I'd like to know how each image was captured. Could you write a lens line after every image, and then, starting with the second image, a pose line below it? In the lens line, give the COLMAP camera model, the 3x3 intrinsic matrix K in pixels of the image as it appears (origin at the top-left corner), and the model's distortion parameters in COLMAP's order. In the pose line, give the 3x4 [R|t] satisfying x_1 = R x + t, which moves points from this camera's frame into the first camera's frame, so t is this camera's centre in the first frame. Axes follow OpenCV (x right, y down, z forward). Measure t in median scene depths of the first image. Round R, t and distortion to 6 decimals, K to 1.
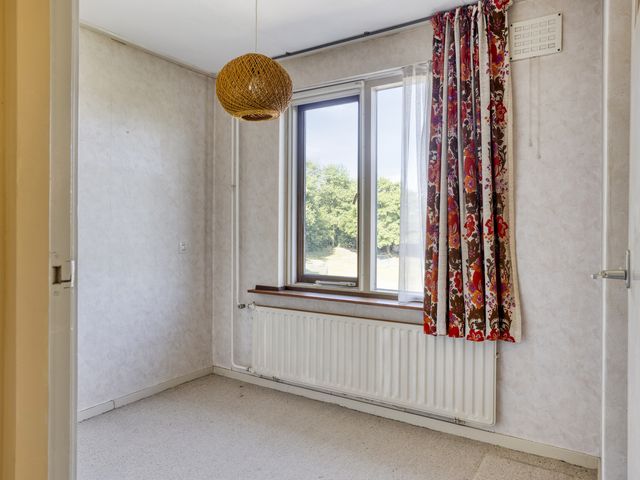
lens RADIAL K [[445.2, 0, 320.0], [0, 445.2, 240.0], [0, 0, 1]] dist [-0.002416, -0.000280]
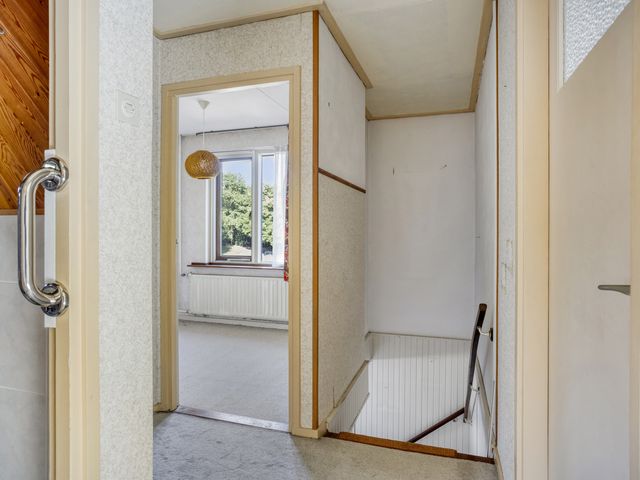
lens RADIAL K [[396.9, 0, 320.0], [0, 396.9, 240.0], [0, 0, 1]] dist [-0.080687, 0.000003]
pose [[0.968360, -0.004043, 0.249524, -0.046133], [0.003294, 0.999989, 0.003422, 0.012301], [-0.249535, -0.002491, 0.968363, -0.627329]]
